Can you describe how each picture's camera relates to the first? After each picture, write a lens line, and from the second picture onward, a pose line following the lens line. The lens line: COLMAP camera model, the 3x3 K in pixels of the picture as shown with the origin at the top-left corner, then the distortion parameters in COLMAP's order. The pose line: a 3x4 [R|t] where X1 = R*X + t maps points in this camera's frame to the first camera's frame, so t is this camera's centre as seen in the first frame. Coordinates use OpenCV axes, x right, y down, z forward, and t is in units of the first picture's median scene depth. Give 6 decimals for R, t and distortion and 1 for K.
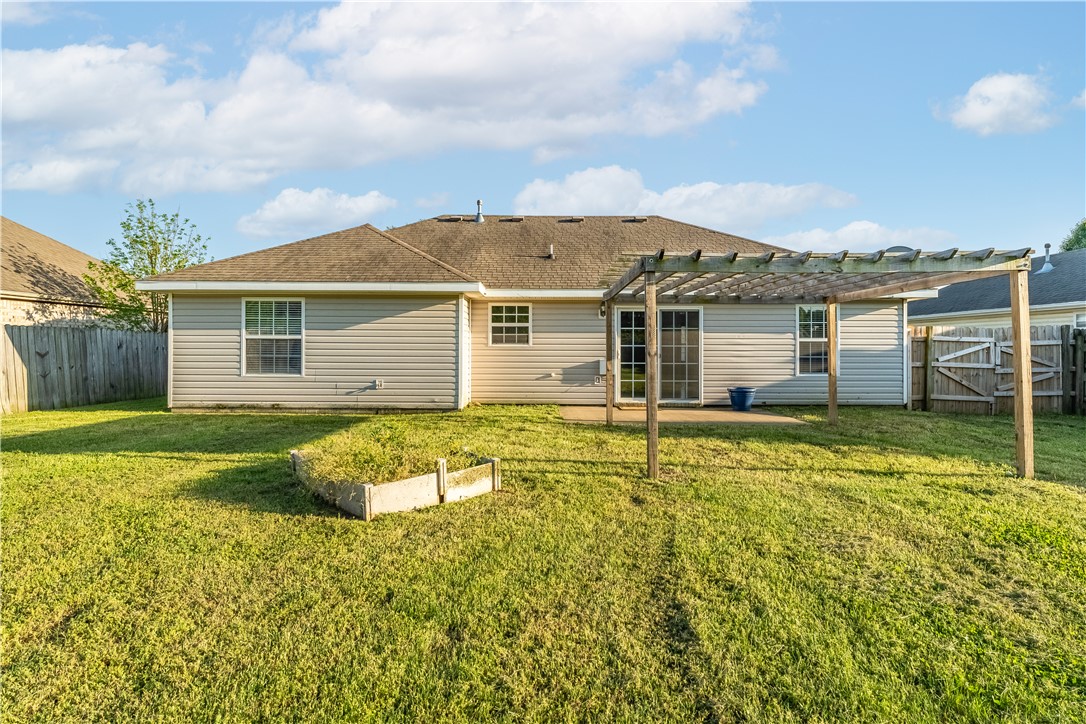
lens RADIAL K [[501.1, 0, 542.6], [0, 501.1, 359.4], [0, 0, 1]] dist [-0.003319, -0.000658]
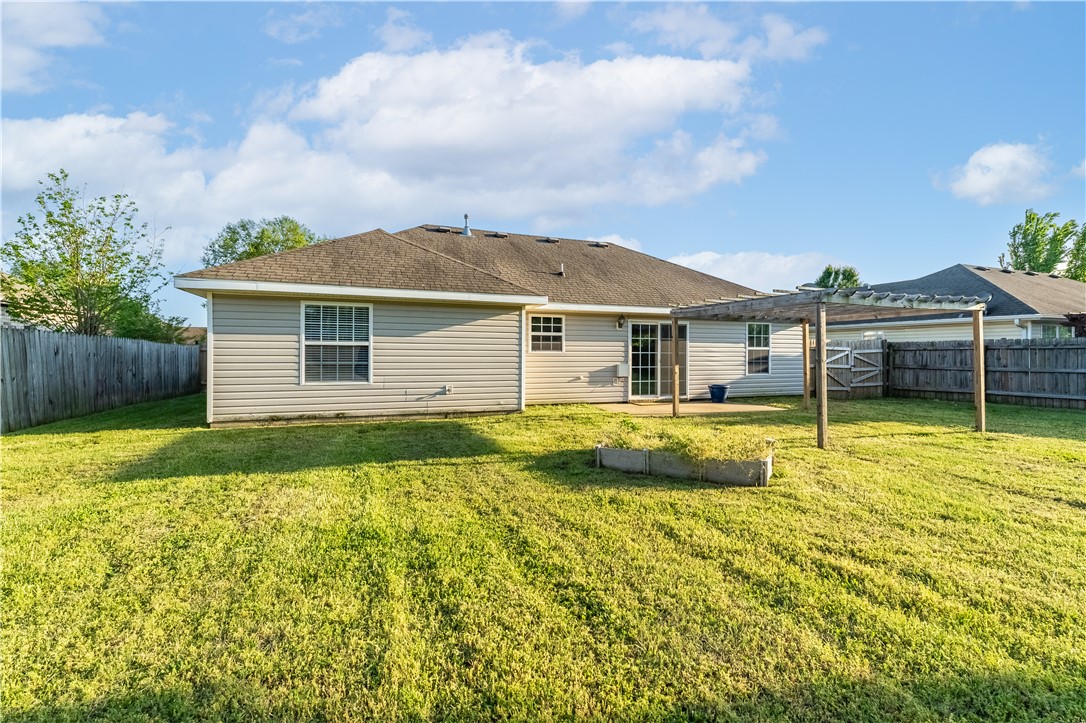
lens RADIAL K [[475.6, 0, 543.2], [0, 475.6, 363.1], [0, 0, 1]] dist [-0.001205, -0.000154]
pose [[0.932902, -0.006892, 0.360063, -0.459670], [0.007140, 0.999974, 0.000640, -0.004080], [-0.360058, 0.001974, 0.932928, 0.007226]]
